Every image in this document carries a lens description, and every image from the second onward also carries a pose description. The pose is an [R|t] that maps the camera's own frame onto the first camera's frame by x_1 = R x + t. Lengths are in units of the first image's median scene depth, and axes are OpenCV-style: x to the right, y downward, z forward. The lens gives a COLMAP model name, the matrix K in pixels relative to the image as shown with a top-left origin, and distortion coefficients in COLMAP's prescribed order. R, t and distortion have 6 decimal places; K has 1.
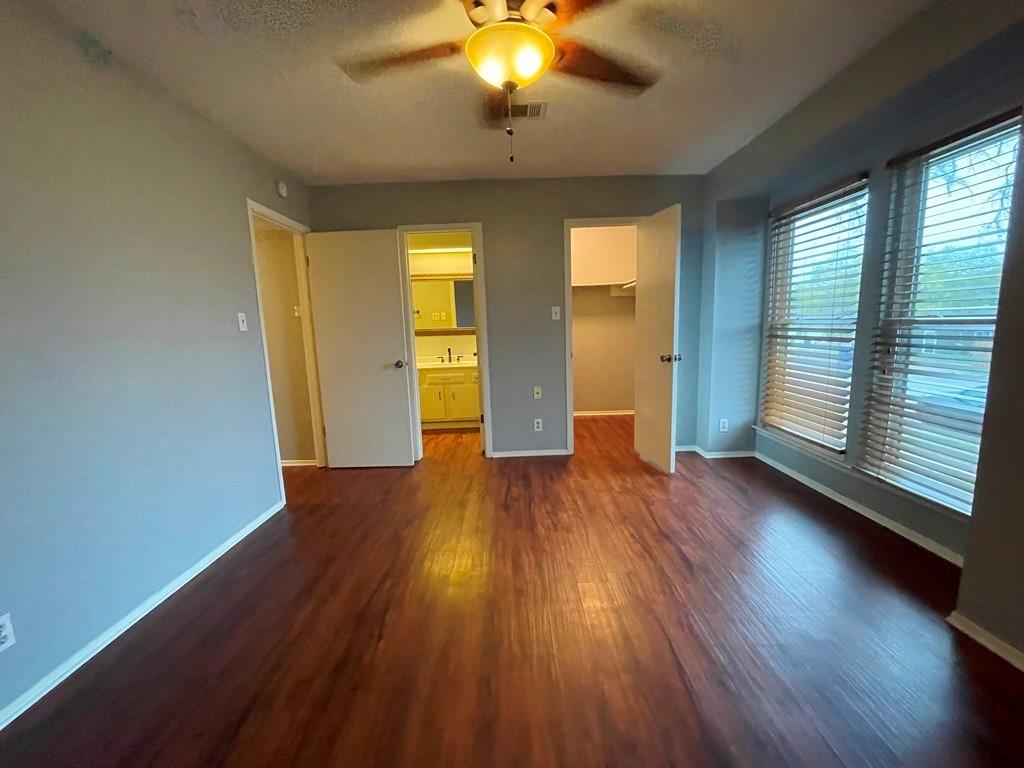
lens RADIAL K [[414.0, 0, 512.0], [0, 414.0, 384.0], [0, 0, 1]] dist [-0.003266, 0.000400]
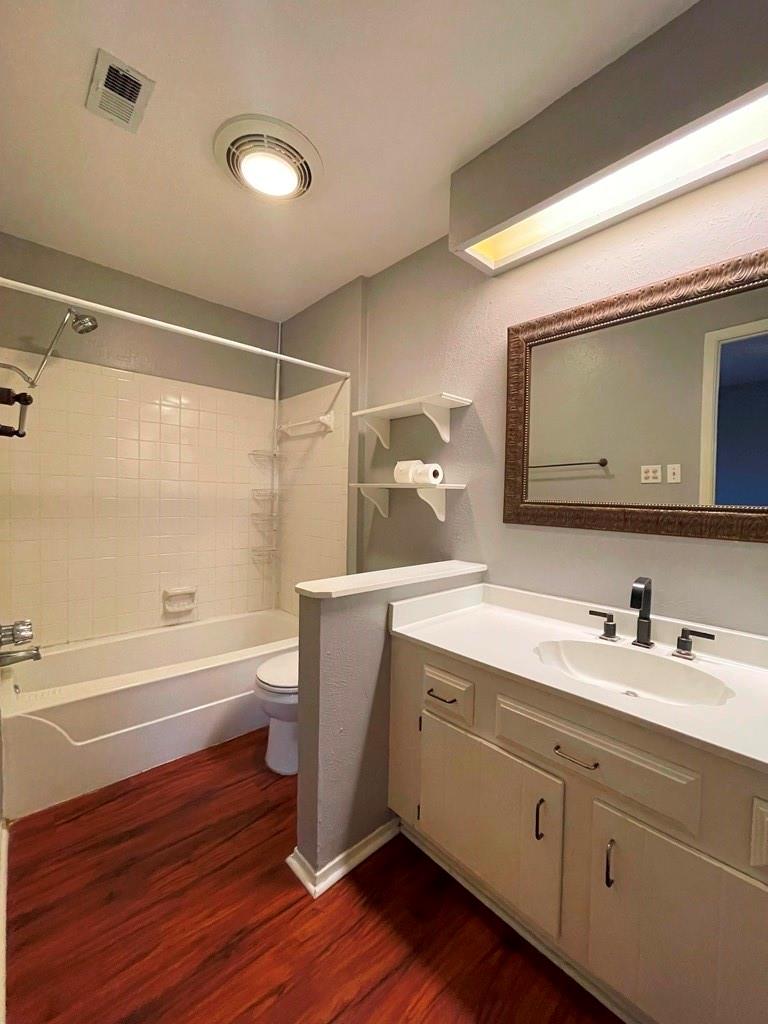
lens RADIAL K [[414.0, 0, 384.0], [0, 414.0, 512.0], [0, 0, 1]] dist [-0.003266, 0.000400]
pose [[0.668539, 0.069373, -0.740435, -0.114826], [-0.149291, 0.987891, -0.042237, -0.140374], [0.728538, 0.138777, 0.670800, 1.062307]]
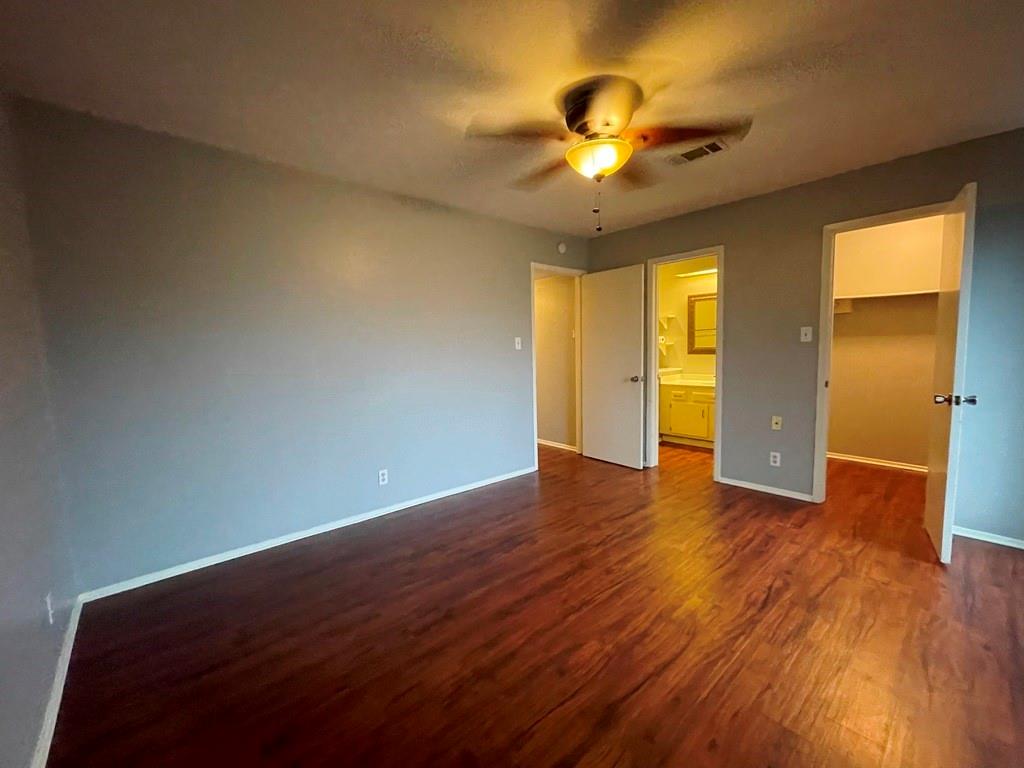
lens RADIAL K [[414.0, 0, 512.0], [0, 414.0, 384.0], [0, 0, 1]] dist [-0.003266, 0.000400]
pose [[0.657600, 0.086203, -0.748419, 0.363128], [-0.108228, 0.993937, 0.019387, -0.018277], [0.745553, 0.068251, 0.662943, -0.025566]]
